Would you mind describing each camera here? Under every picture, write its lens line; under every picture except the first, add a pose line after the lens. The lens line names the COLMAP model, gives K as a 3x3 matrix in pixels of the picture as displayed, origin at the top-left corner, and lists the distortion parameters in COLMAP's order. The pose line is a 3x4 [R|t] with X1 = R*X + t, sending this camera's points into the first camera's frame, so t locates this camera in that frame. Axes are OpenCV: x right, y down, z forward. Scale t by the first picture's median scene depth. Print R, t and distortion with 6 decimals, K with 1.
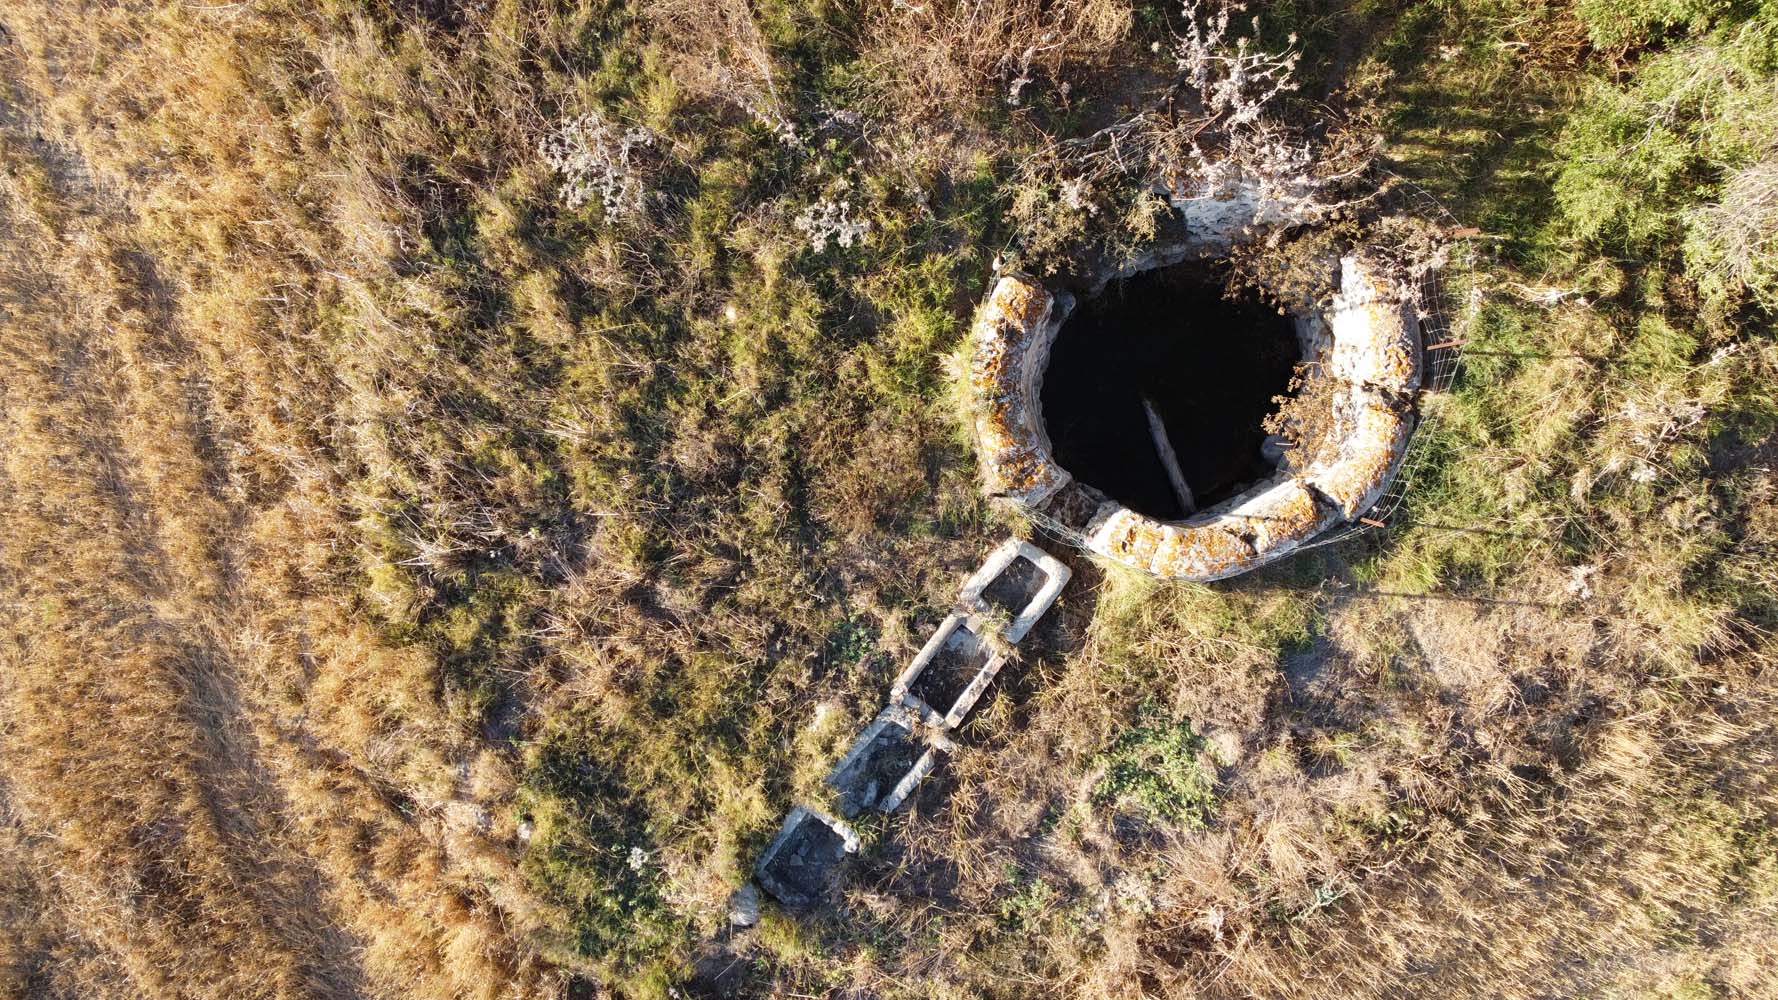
lens RADIAL K [[1344.3, 0, 897.2], [0, 1344.3, 490.0], [0, 0, 1]] dist [0.008731, -0.015477]
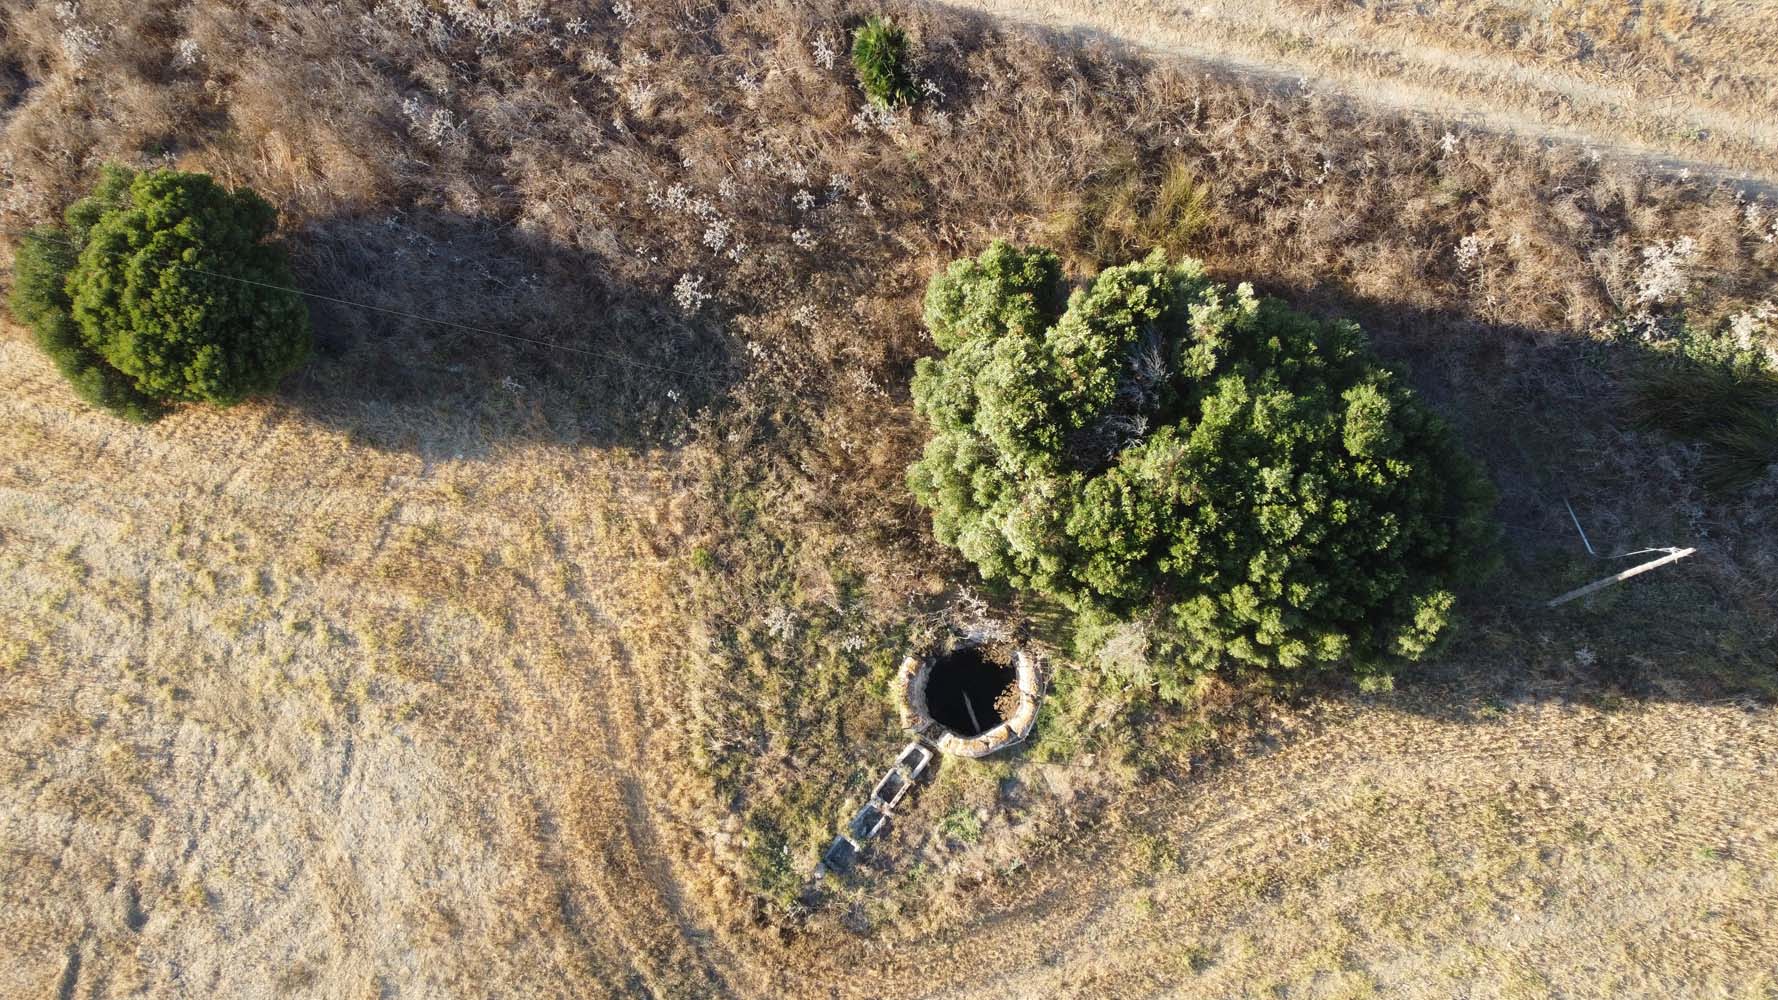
lens RADIAL K [[1344.3, 0, 893.4], [0, 1344.3, 491.7], [0, 0, 1]] dist [0.008731, -0.015477]
pose [[0.999766, 0.006478, -0.020623, 0.103031], [-0.009230, 0.990628, -0.136277, -0.109404], [0.019547, 0.136435, 0.990456, -2.054666]]
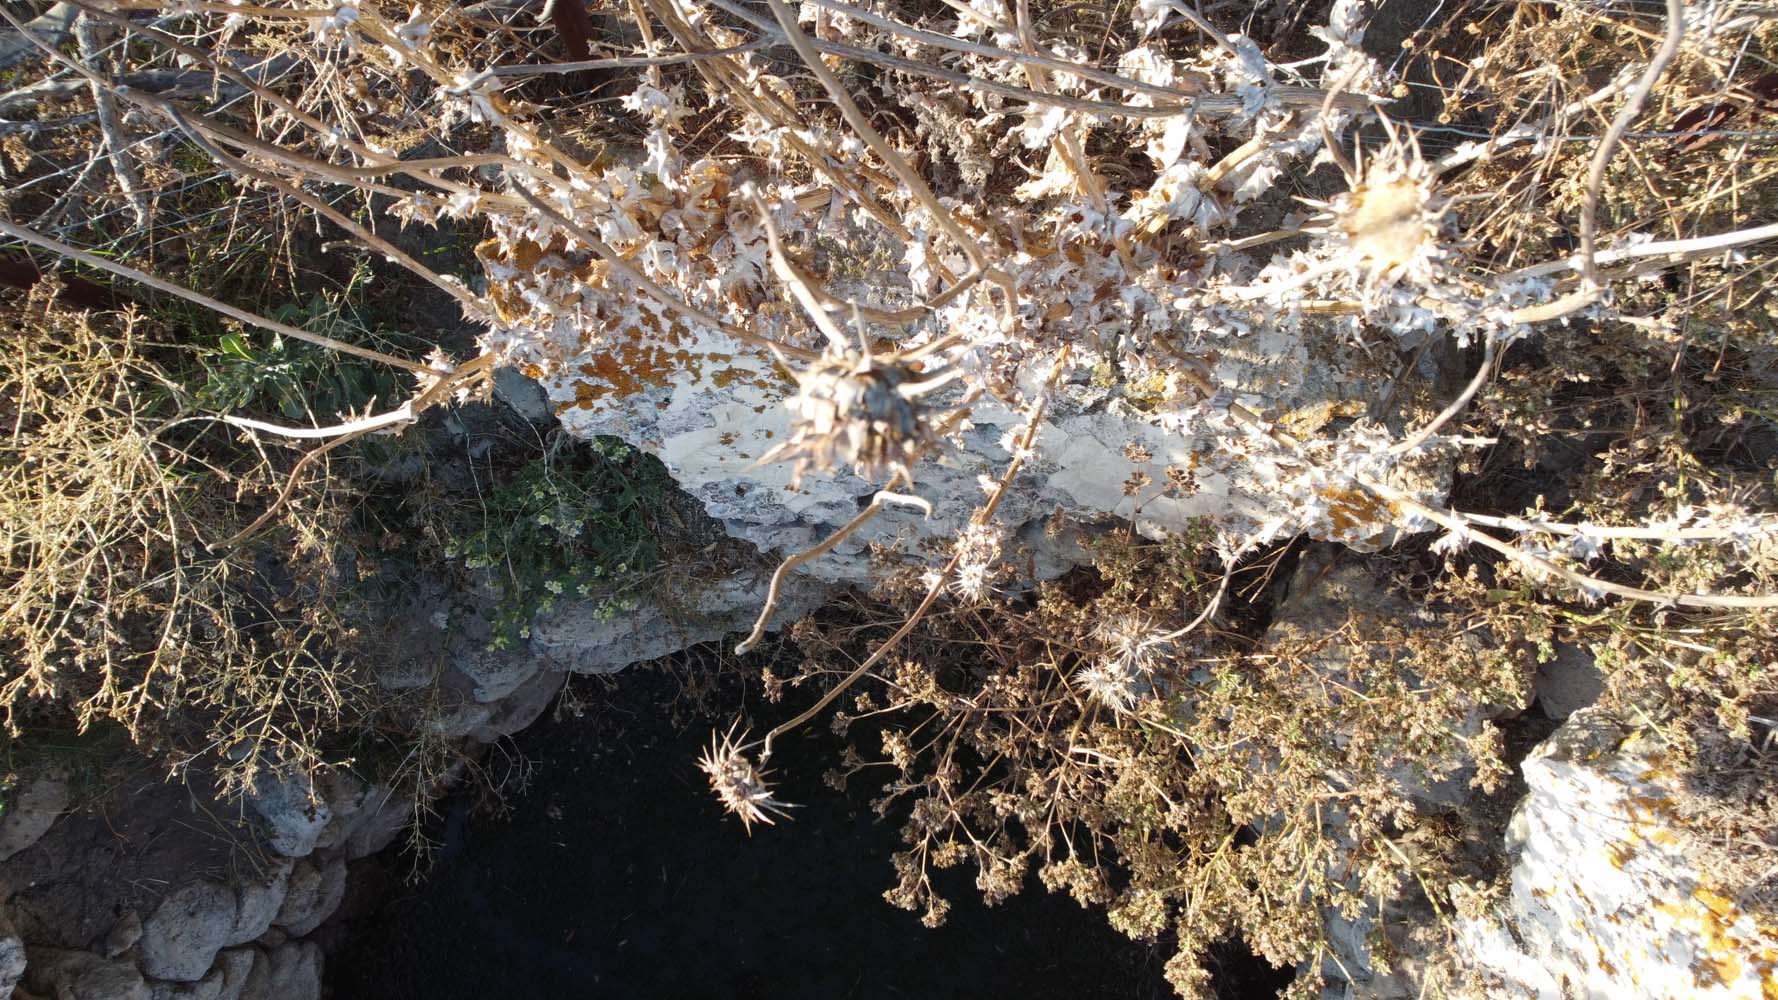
lens RADIAL K [[1344.3, 0, 888.8], [0, 1344.3, 501.0], [0, 0, 1]] dist [0.008731, -0.015477]
pose [[0.999722, 0.023552, 0.000878, 0.240728], [-0.023351, 0.994842, -0.098710, -0.180204], [-0.003198, 0.098662, 0.995116, 0.803250]]
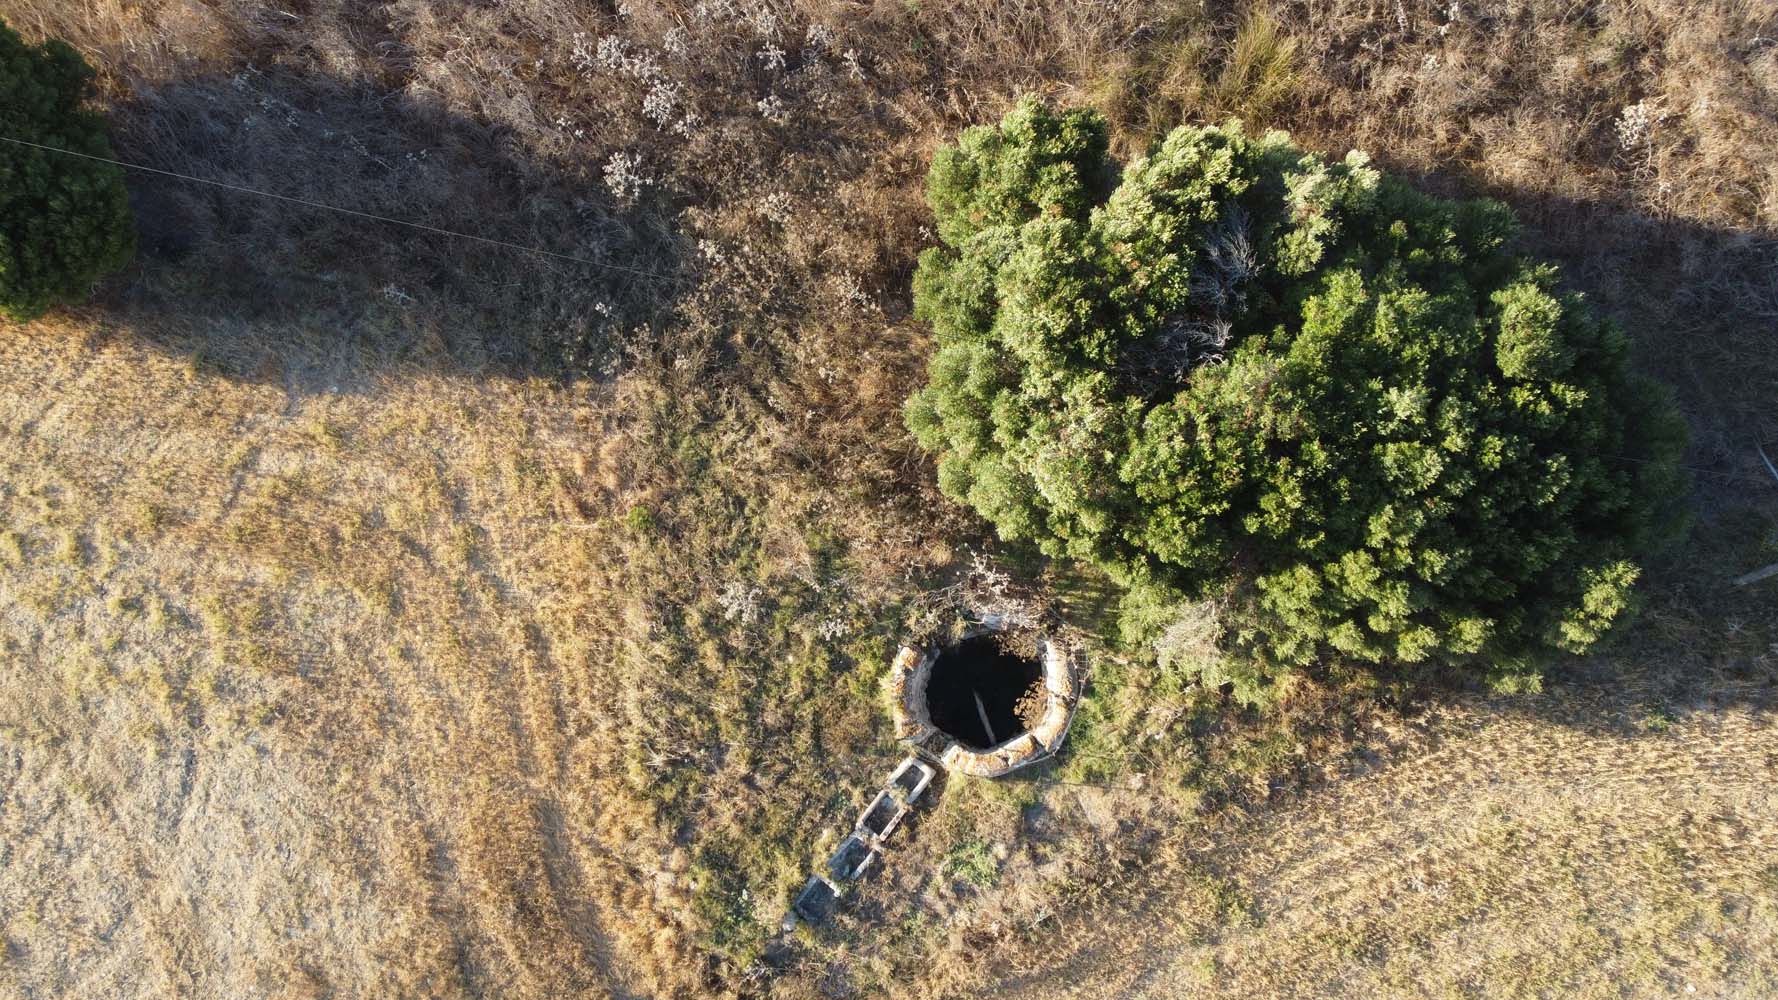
lens RADIAL K [[1344.3, 0, 897.5], [0, 1344.3, 493.3], [0, 0, 1]] dist [0.008731, -0.015477]
pose [[0.999822, 0.012190, -0.014433, 0.094741], [-0.013981, 0.991243, -0.131311, -0.111337], [0.012706, 0.131489, 0.991236, -1.376161]]
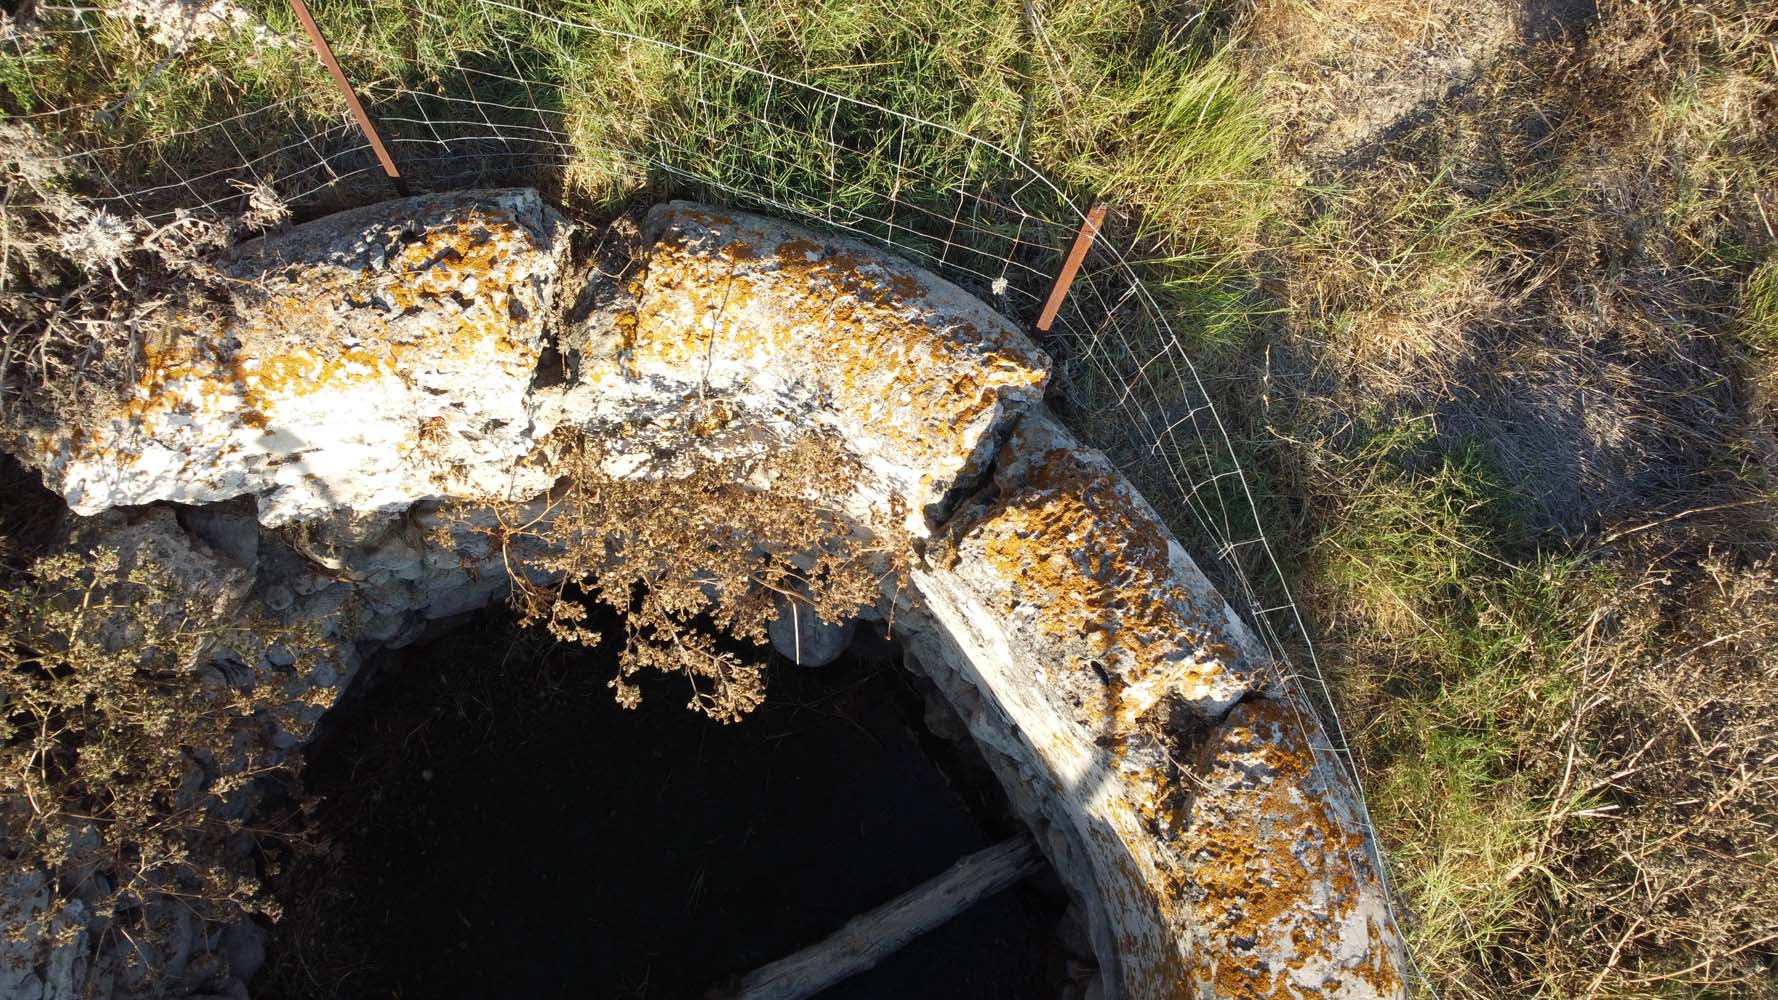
lens RADIAL K [[1344.3, 0, 885.4], [0, 1344.3, 500.0], [0, 0, 1]] dist [0.008731, -0.015477]
pose [[-0.124239, -0.948632, 0.290968, 0.228634], [0.992252, -0.118629, 0.036917, -0.022829], [-0.000504, 0.293301, 0.956020, 0.723640]]
